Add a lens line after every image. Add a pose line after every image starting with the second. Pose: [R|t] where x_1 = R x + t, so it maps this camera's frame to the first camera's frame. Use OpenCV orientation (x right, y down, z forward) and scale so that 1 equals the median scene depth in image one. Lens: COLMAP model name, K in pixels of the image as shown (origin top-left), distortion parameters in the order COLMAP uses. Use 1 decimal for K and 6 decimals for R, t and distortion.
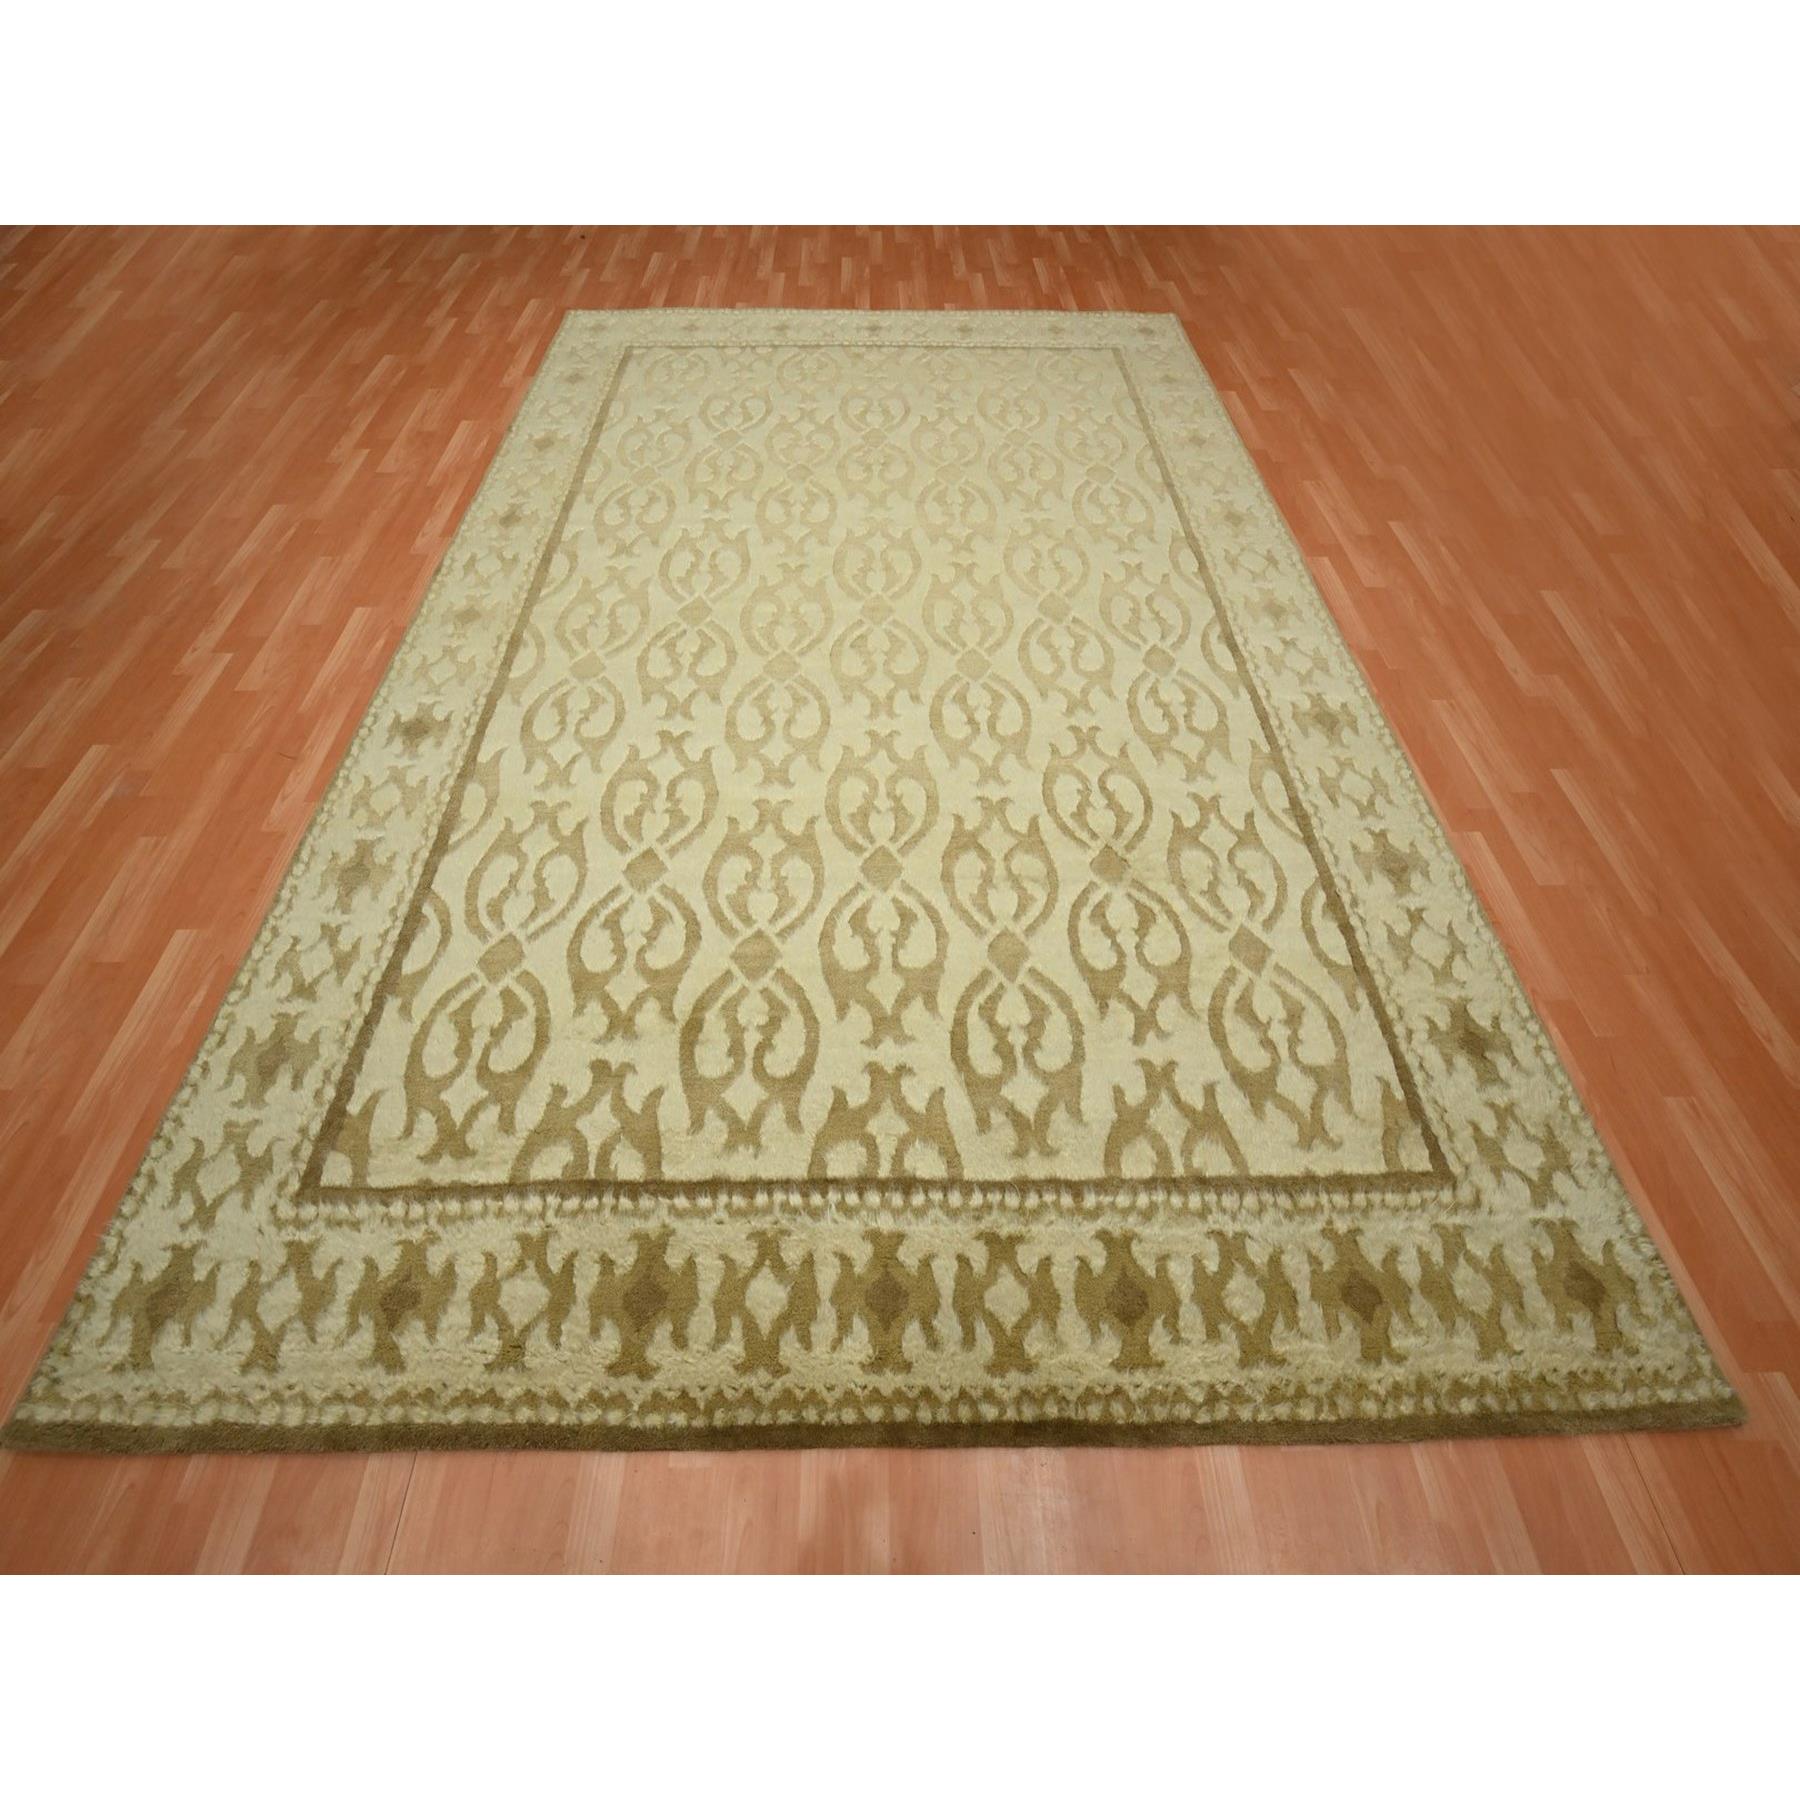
lens RADIAL K [[1155.8, 0, 900.0], [0, 1155.8, 900.0], [0, 0, 1]] dist [-0.004324, -0.000988]
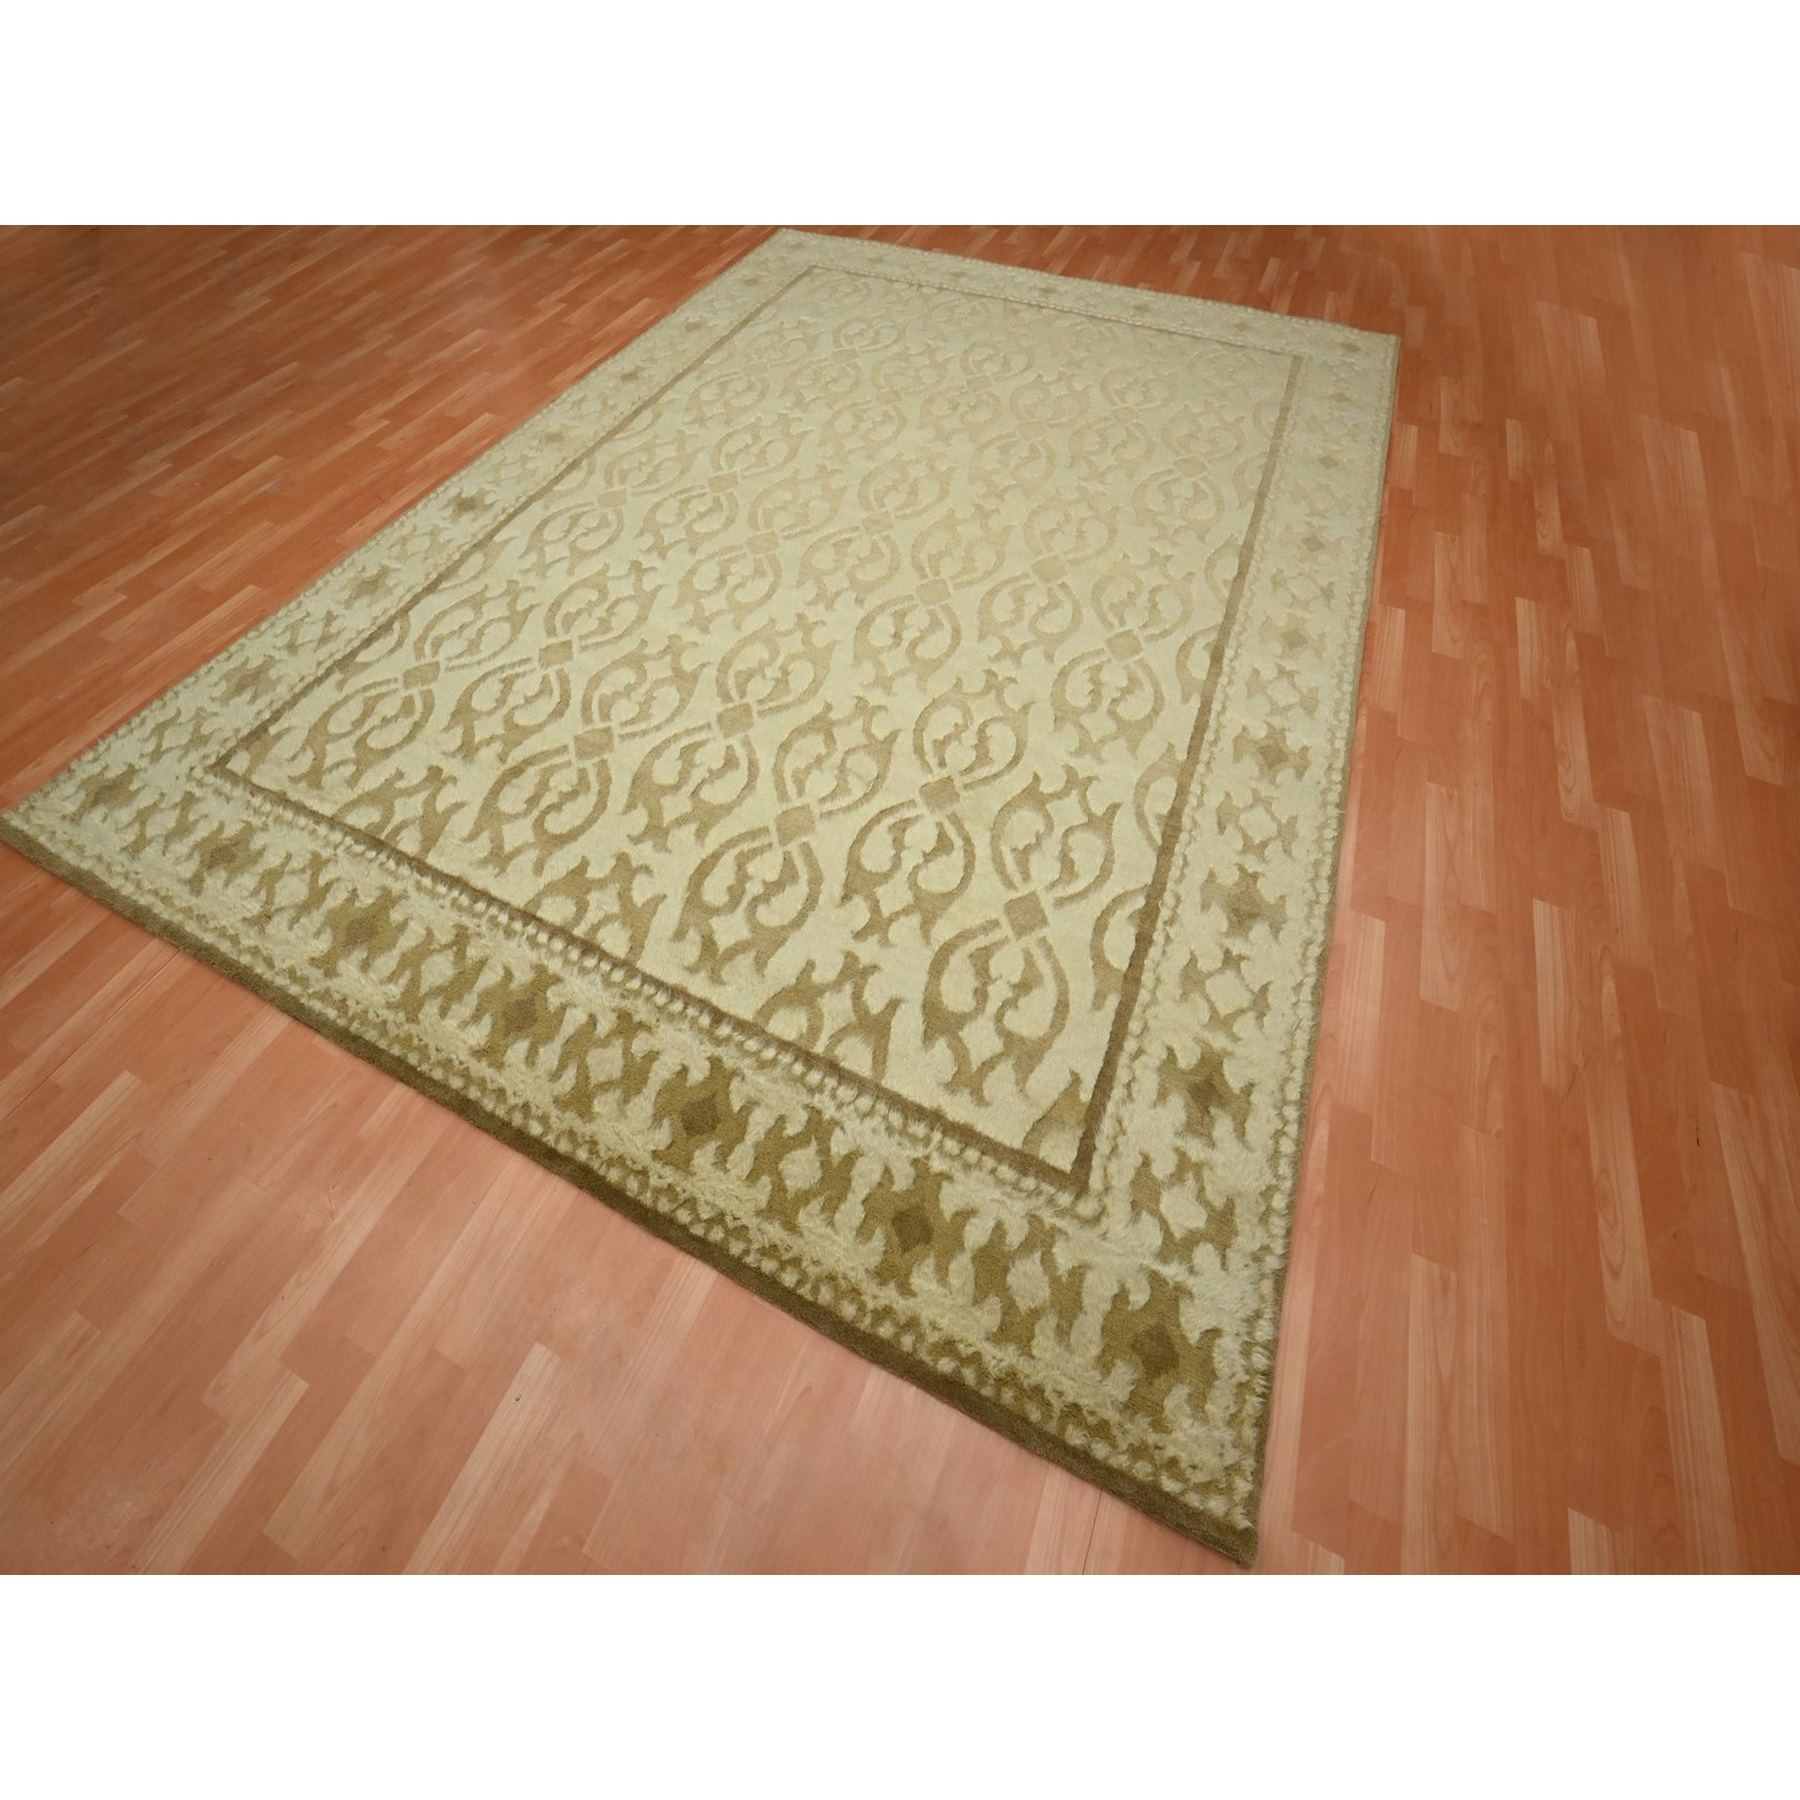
lens RADIAL K [[1155.8, 0, 900.0], [0, 1155.8, 900.0], [0, 0, 1]] dist [-0.004324, -0.000988]
pose [[0.850987, 0.360938, -0.381505, 0.651403], [-0.359876, 0.929821, 0.076953, -0.008261], [0.382506, 0.071809, 0.921158, 0.011548]]
